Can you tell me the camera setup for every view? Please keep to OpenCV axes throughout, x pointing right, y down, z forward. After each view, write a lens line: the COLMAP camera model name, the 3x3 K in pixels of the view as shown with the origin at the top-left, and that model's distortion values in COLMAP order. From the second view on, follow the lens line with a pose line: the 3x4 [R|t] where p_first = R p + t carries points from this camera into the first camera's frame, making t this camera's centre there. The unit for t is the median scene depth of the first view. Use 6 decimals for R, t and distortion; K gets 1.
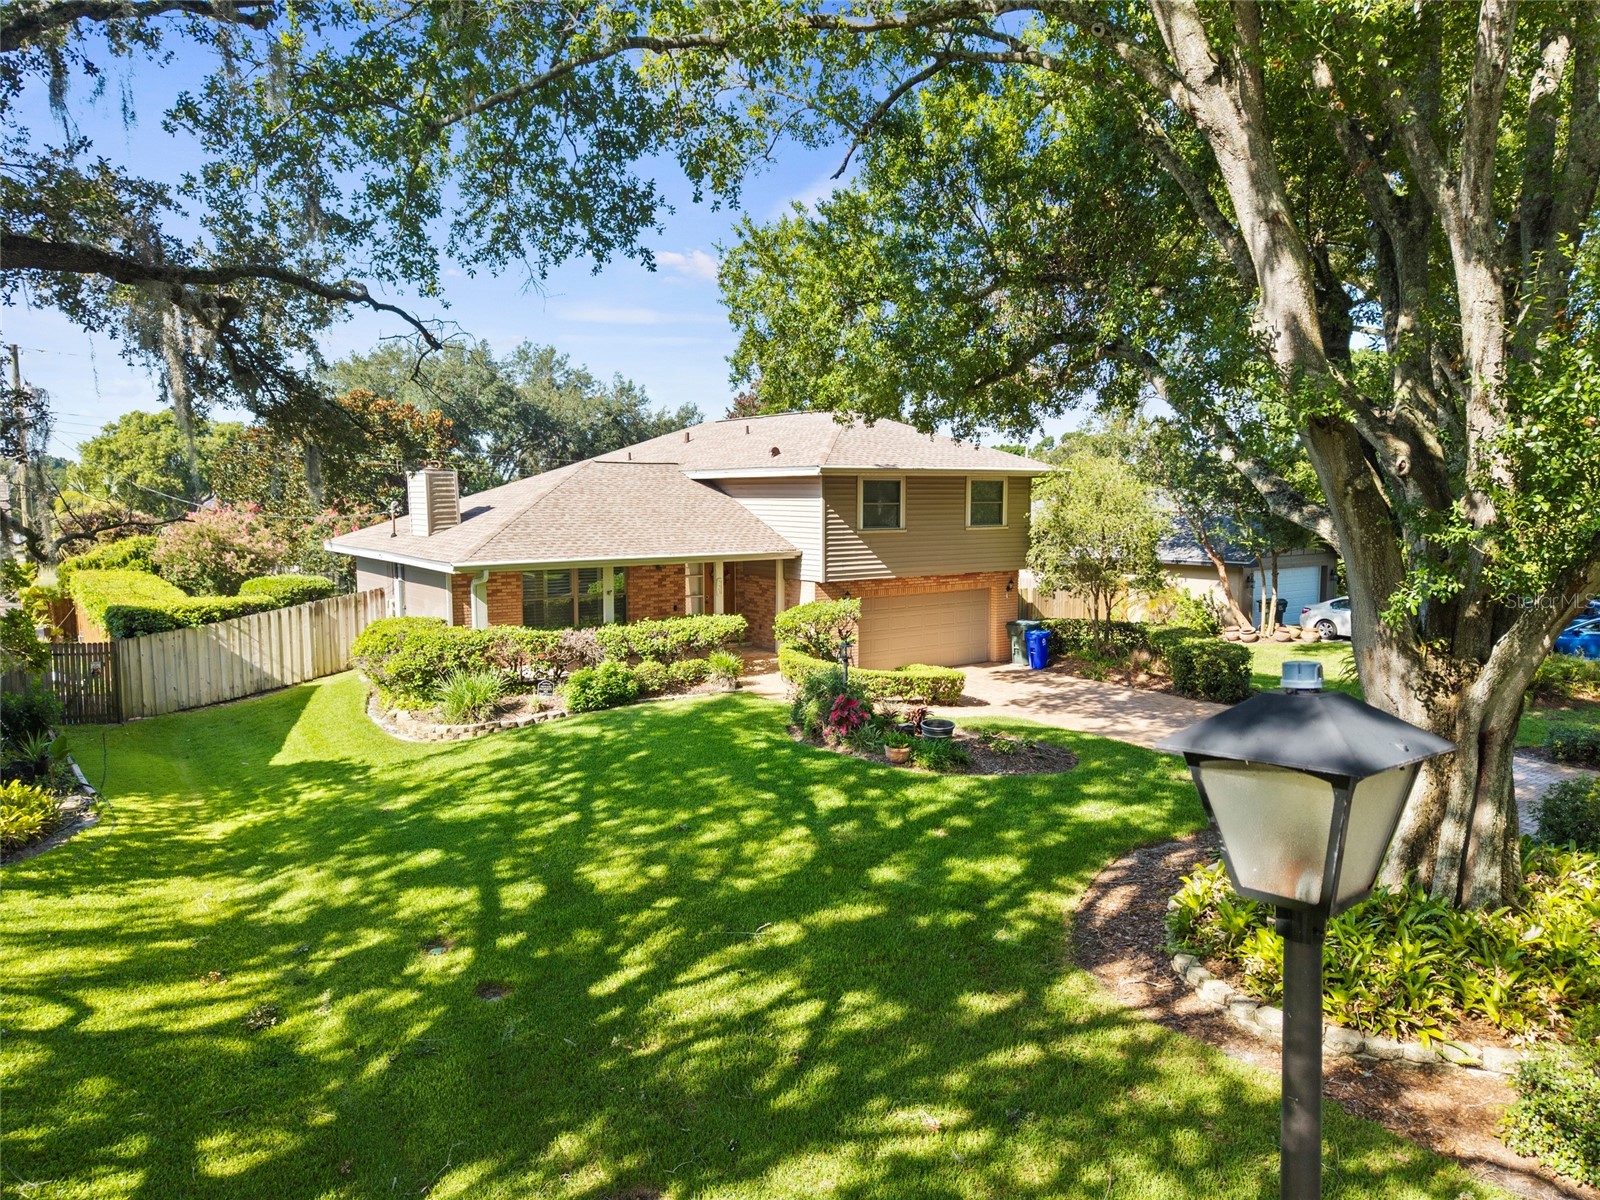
lens RADIAL K [[1072.7, 0, 822.7], [0, 1072.7, 599.4], [0, 0, 1]] dist [0.066082, -0.177491]
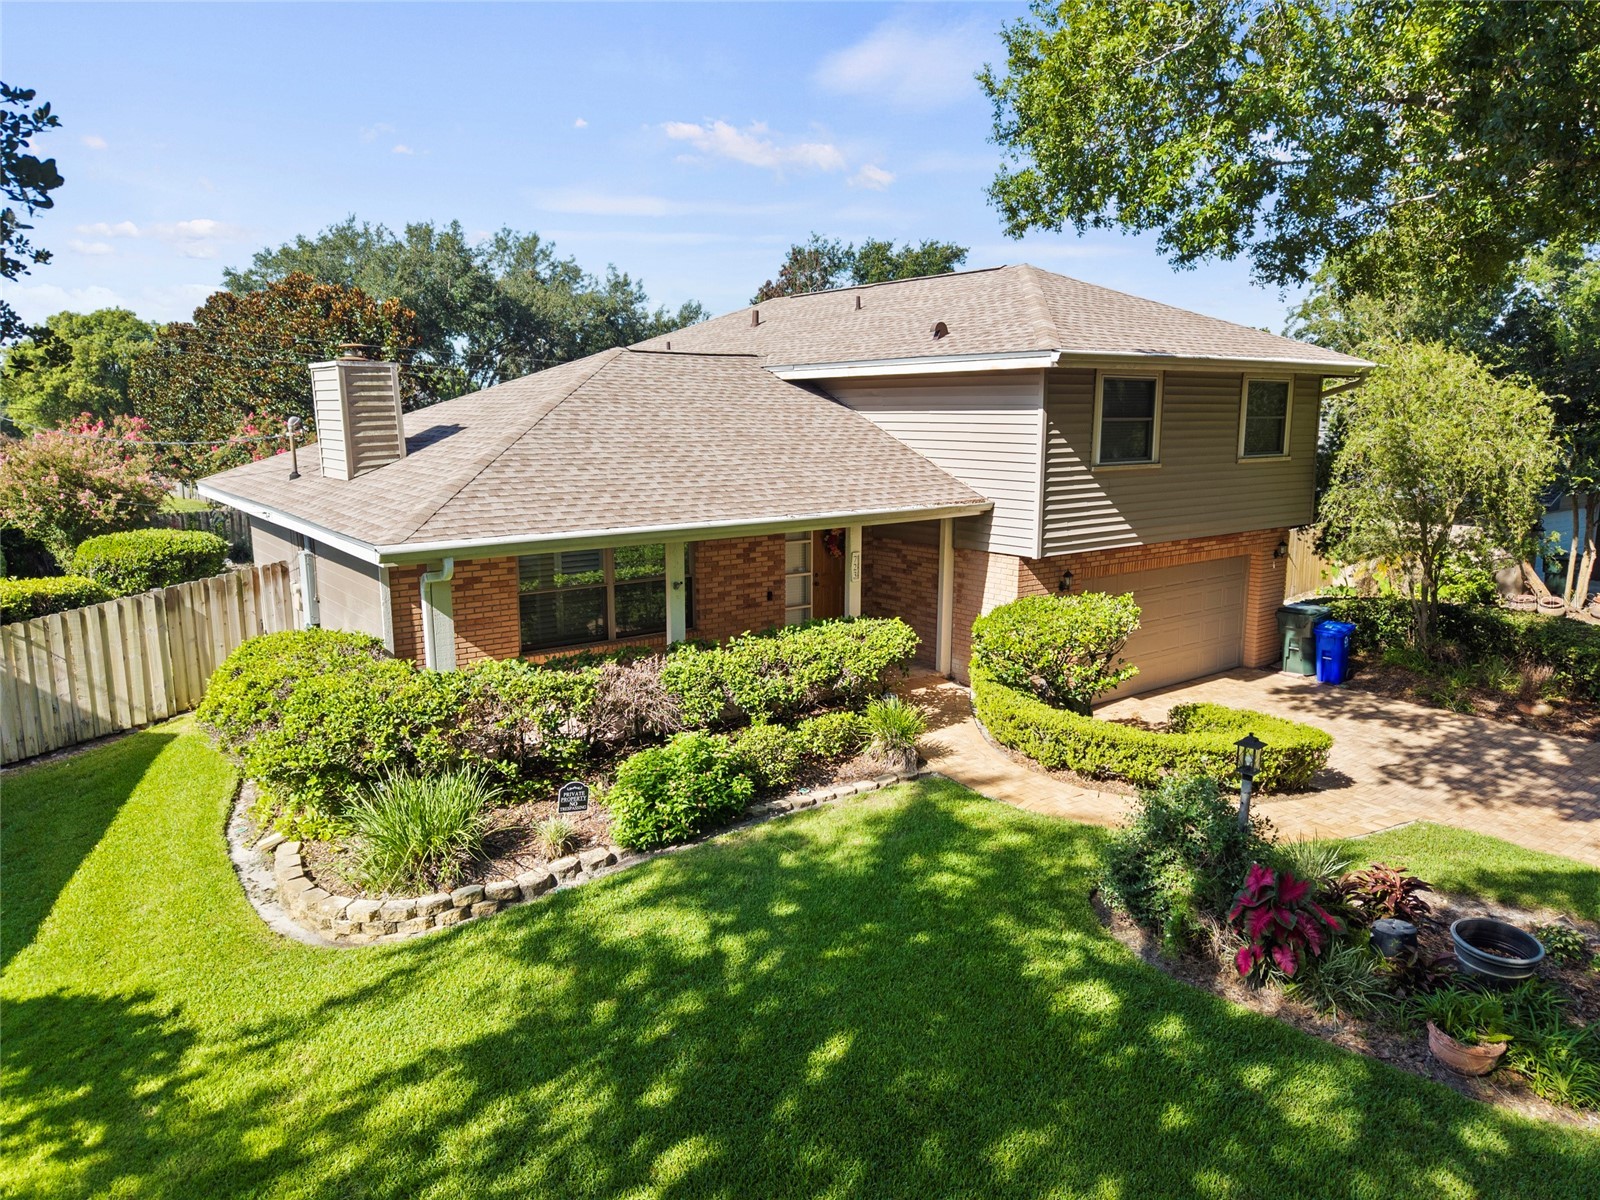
lens RADIAL K [[1072.9, 0, 803.4], [0, 1072.9, 597.1], [0, 0, 1]] dist [0.017975, -0.014813]
pose [[0.999999, -0.000908, -0.001318, -0.123548], [0.001008, 0.996968, 0.077808, -0.039629], [0.001244, -0.077809, 0.996967, 0.421392]]
